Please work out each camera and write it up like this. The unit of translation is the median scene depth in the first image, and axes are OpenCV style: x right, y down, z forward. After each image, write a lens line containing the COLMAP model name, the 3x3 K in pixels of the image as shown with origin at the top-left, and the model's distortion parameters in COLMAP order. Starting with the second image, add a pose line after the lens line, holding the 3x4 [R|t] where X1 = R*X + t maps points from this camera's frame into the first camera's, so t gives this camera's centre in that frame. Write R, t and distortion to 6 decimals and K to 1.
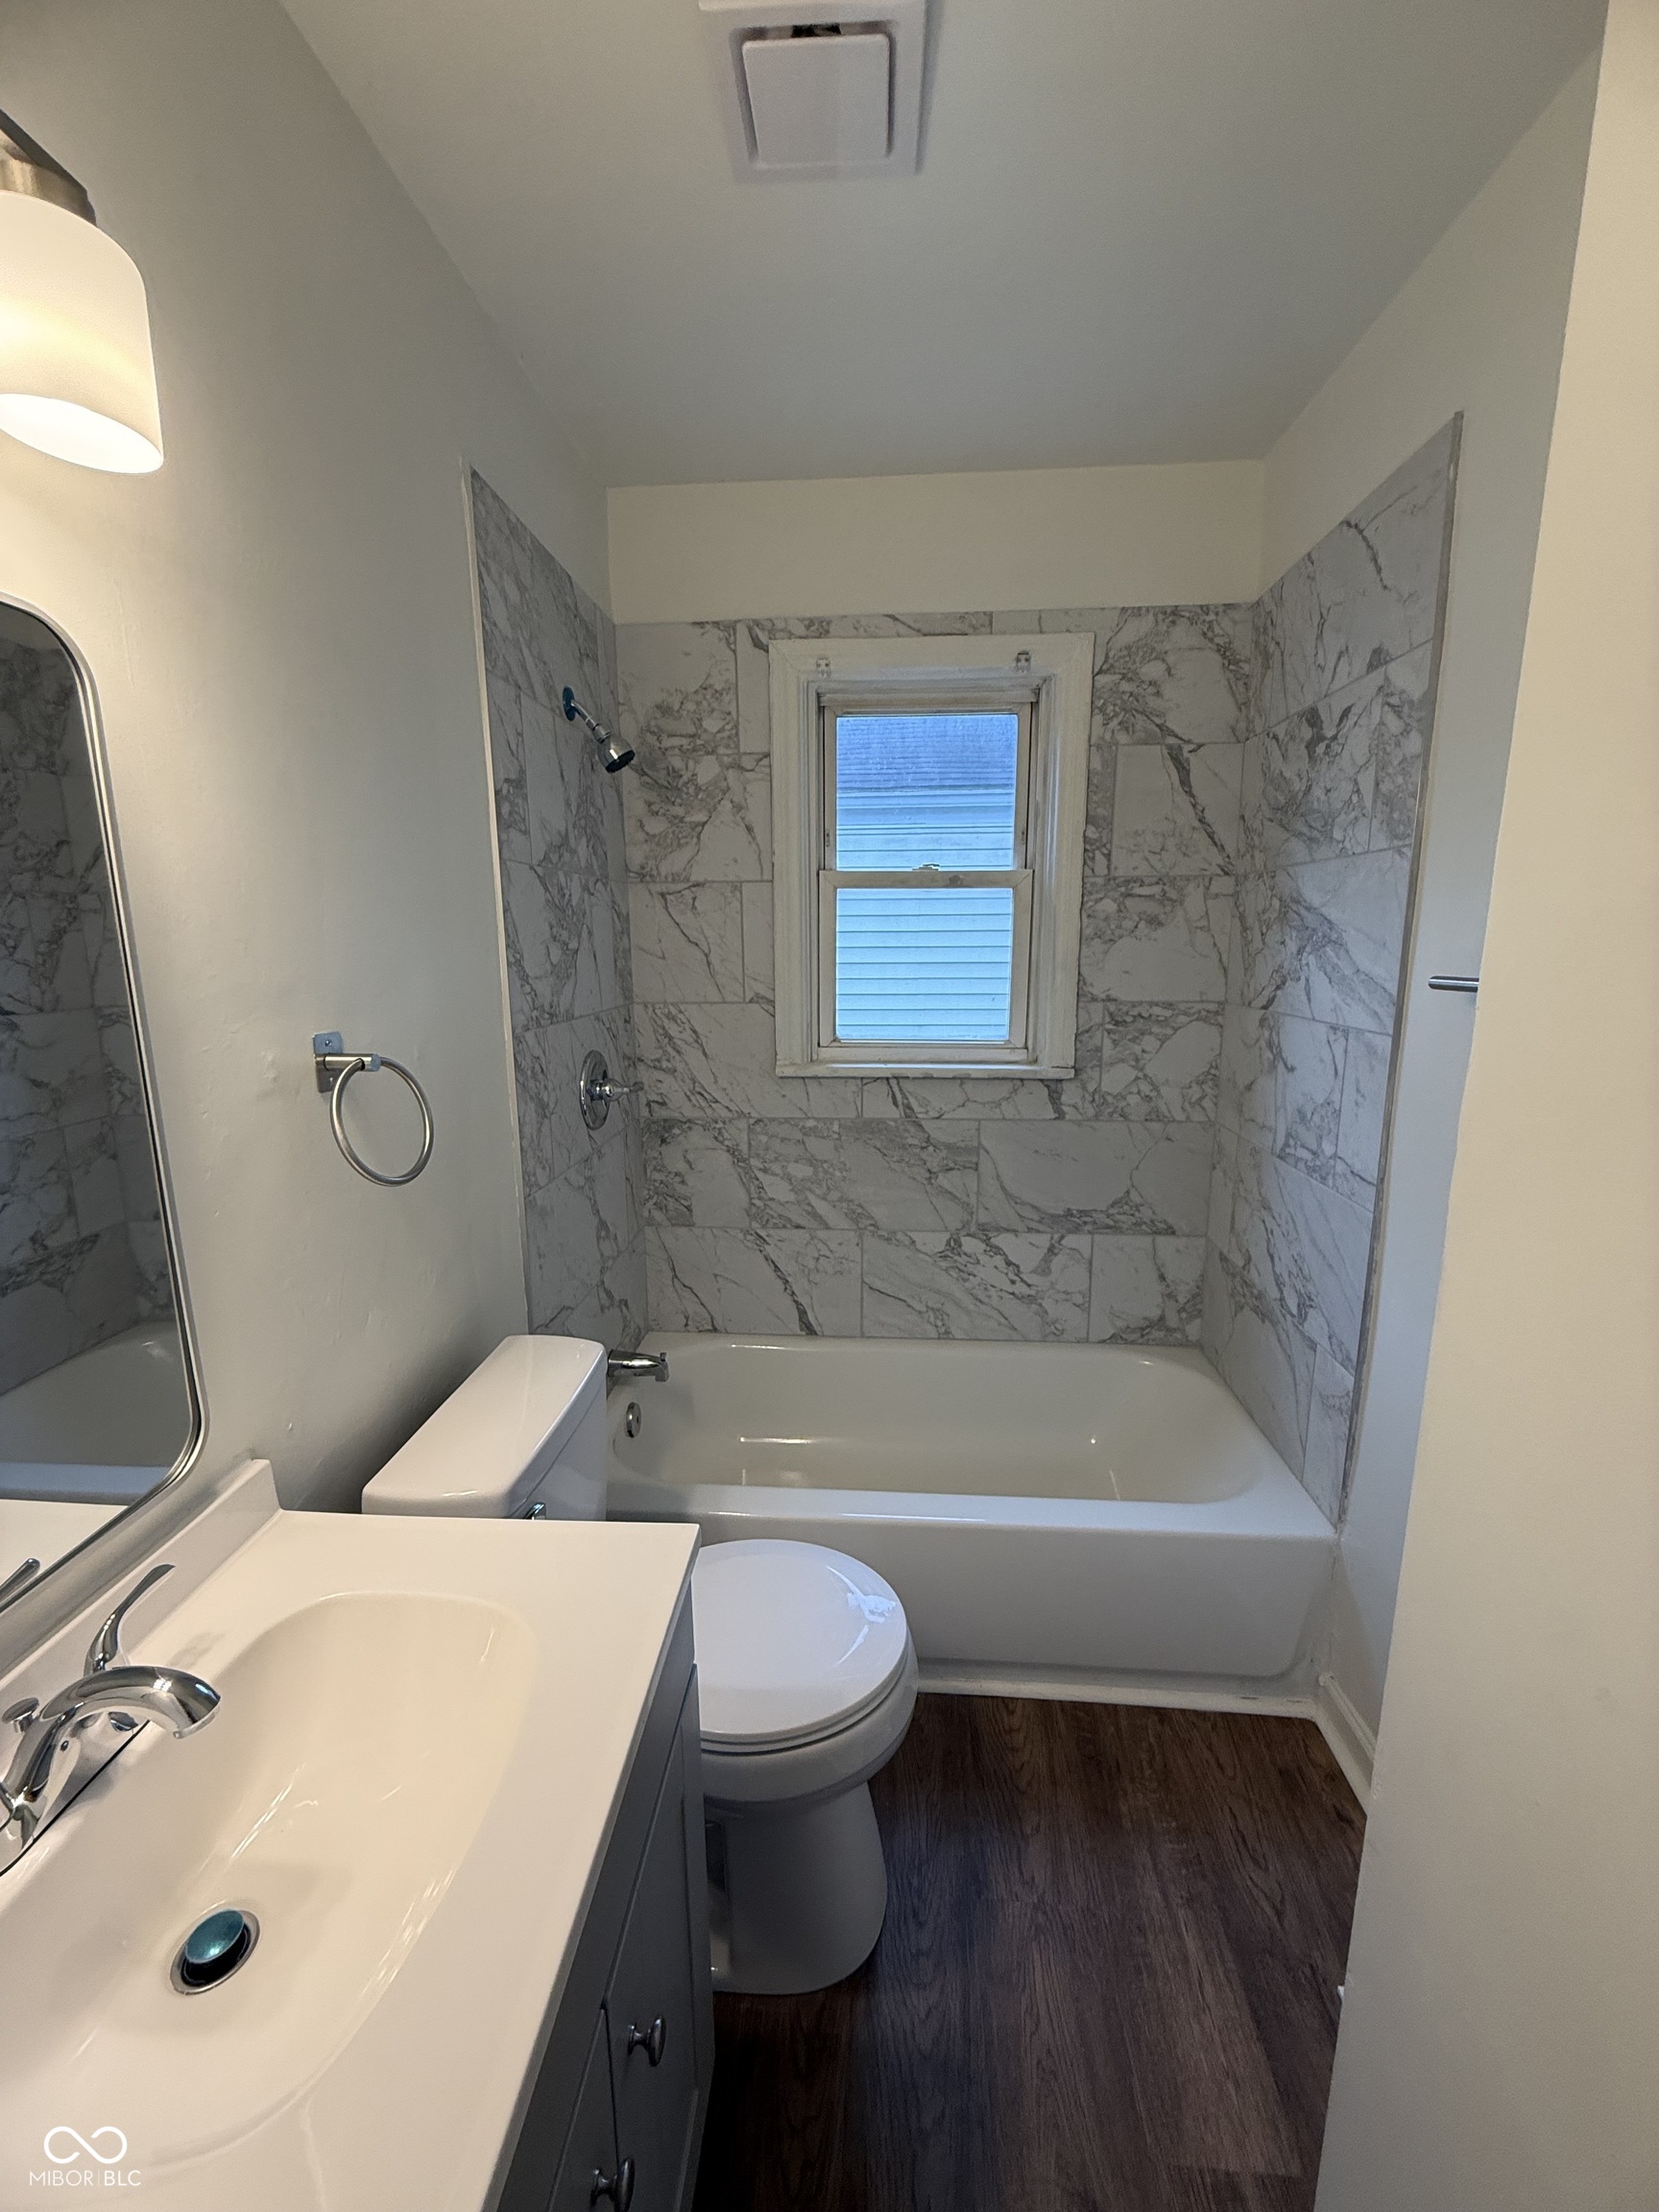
lens RADIAL K [[877.7, 0, 825.4], [0, 877.7, 1097.3], [0, 0, 1]] dist [-0.000612, 0.000245]
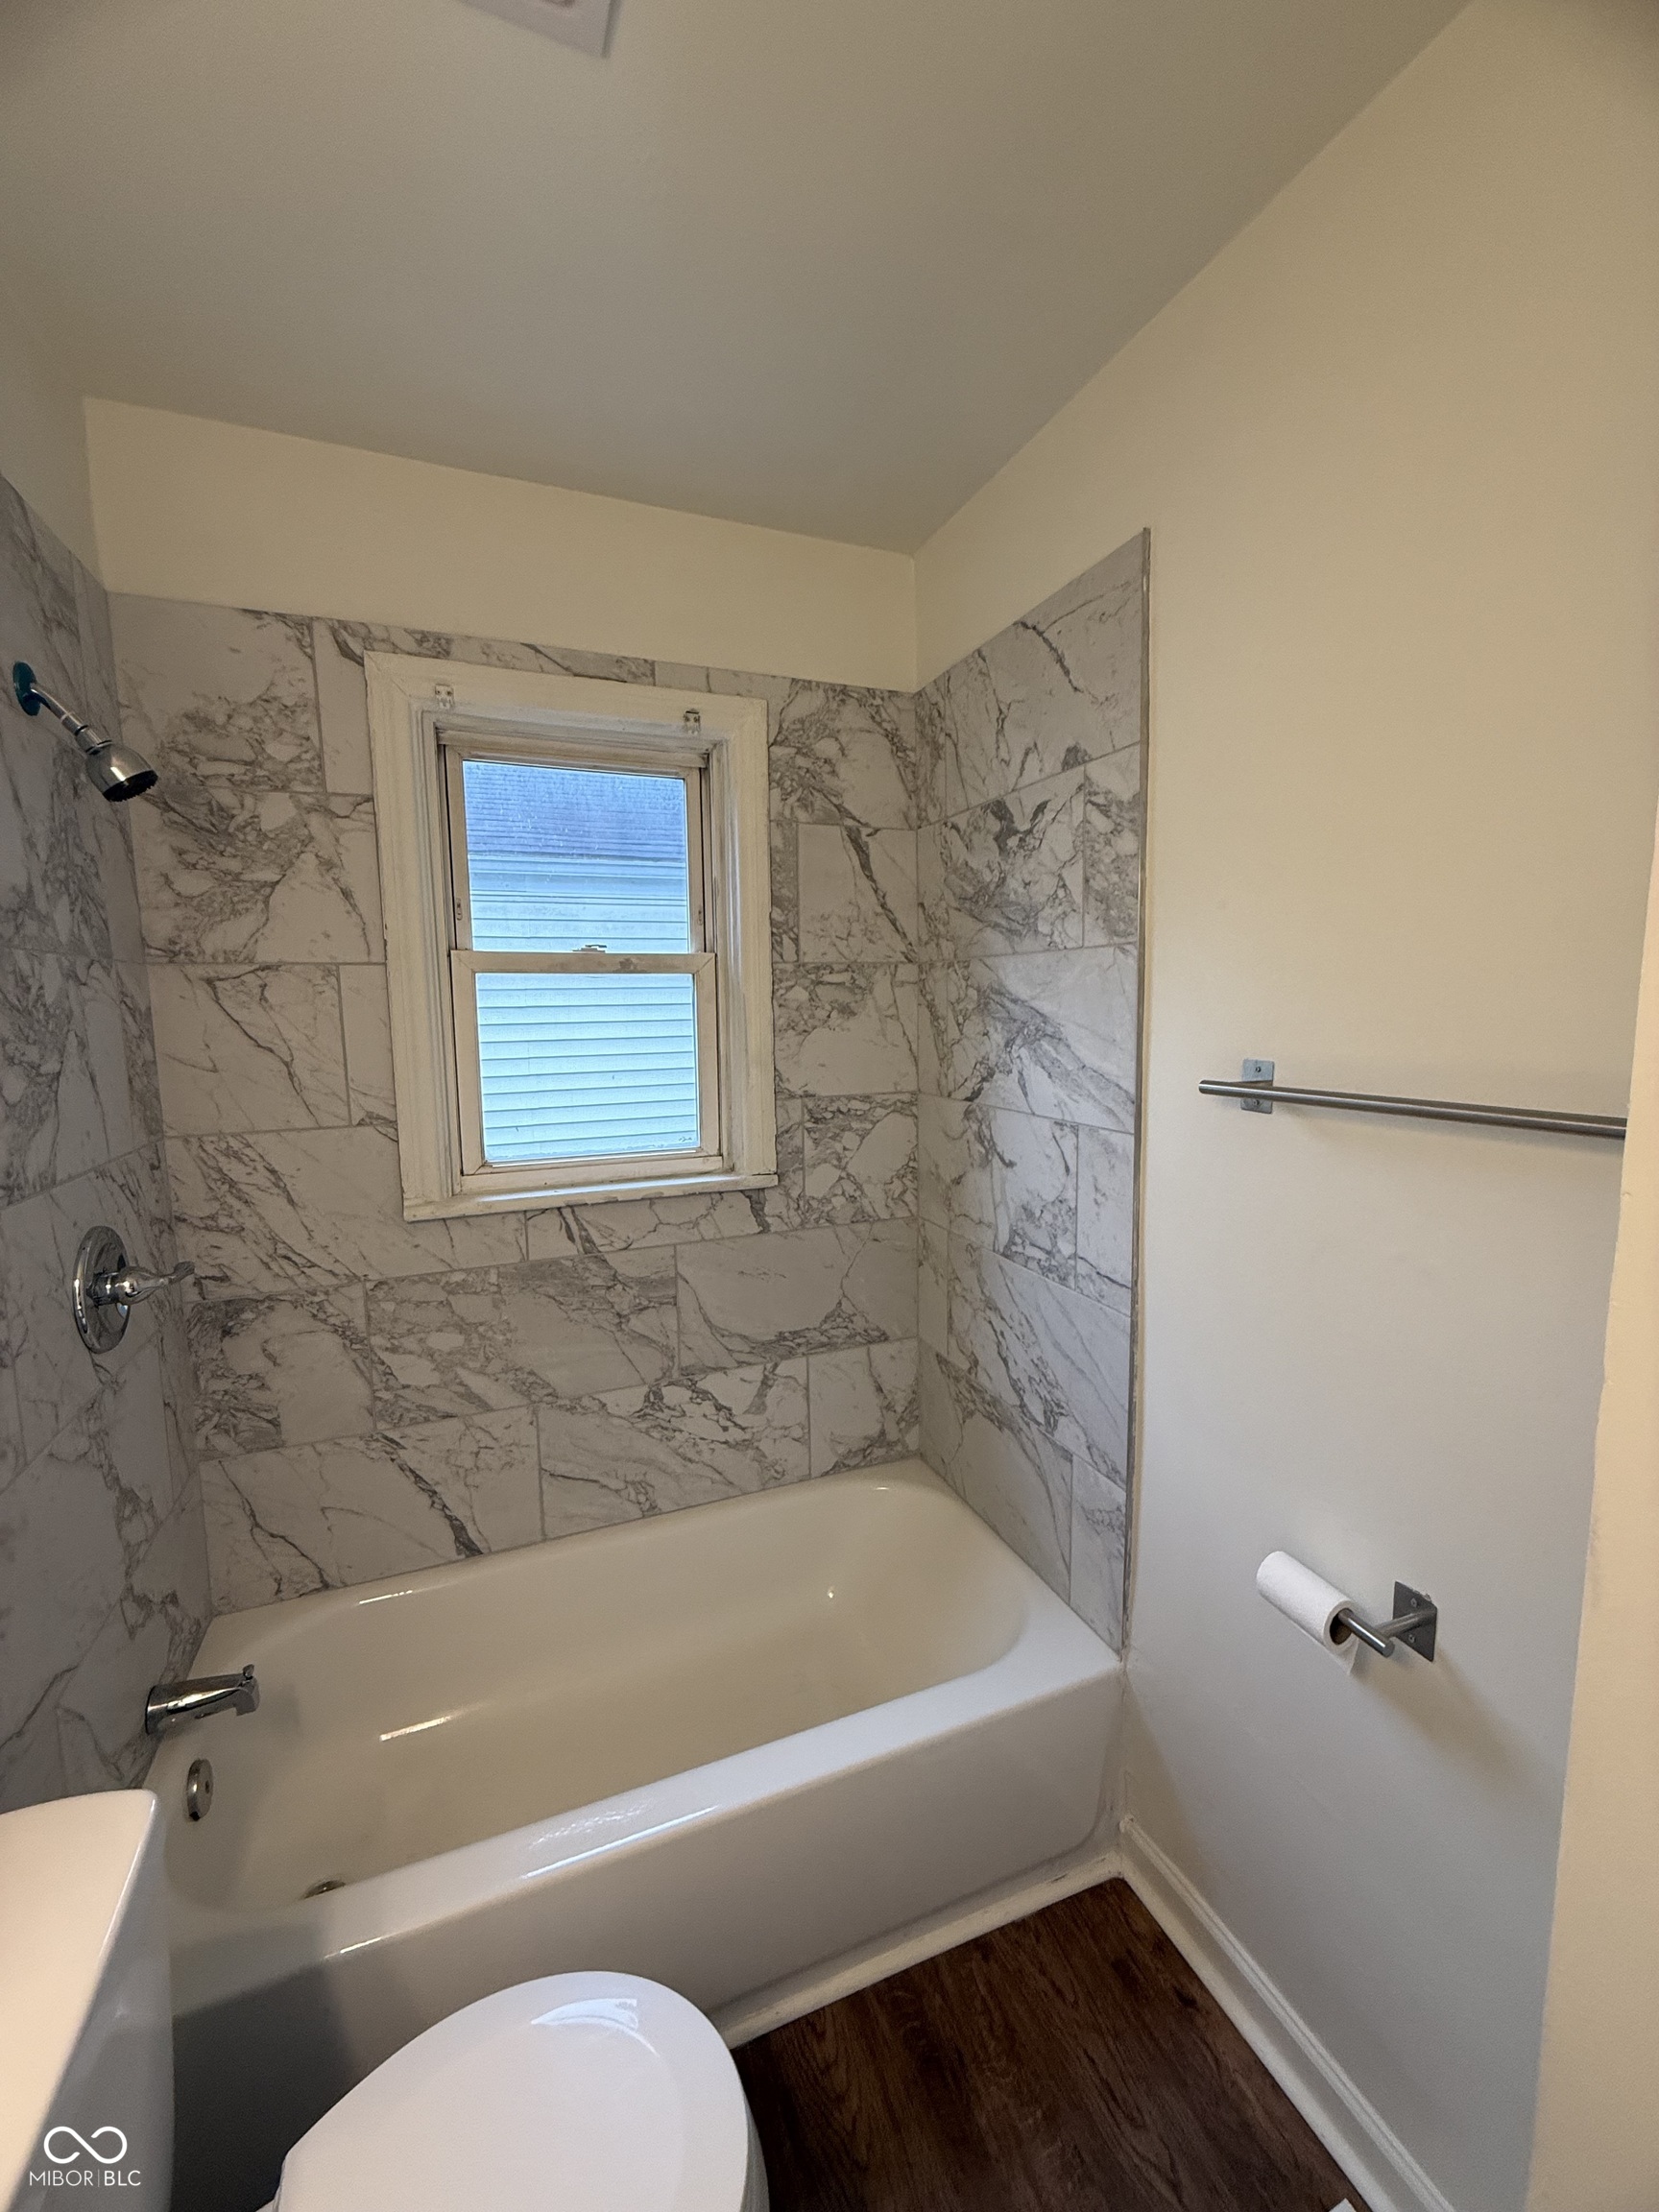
lens RADIAL K [[877.7, 0, 825.4], [0, 877.7, 1097.3], [0, 0, 1]] dist [-0.000612, 0.000245]
pose [[0.898067, -0.056841, 0.436170, -0.057289], [0.089607, 0.994463, -0.054903, -0.059036], [-0.430634, 0.088391, 0.898188, 0.178469]]
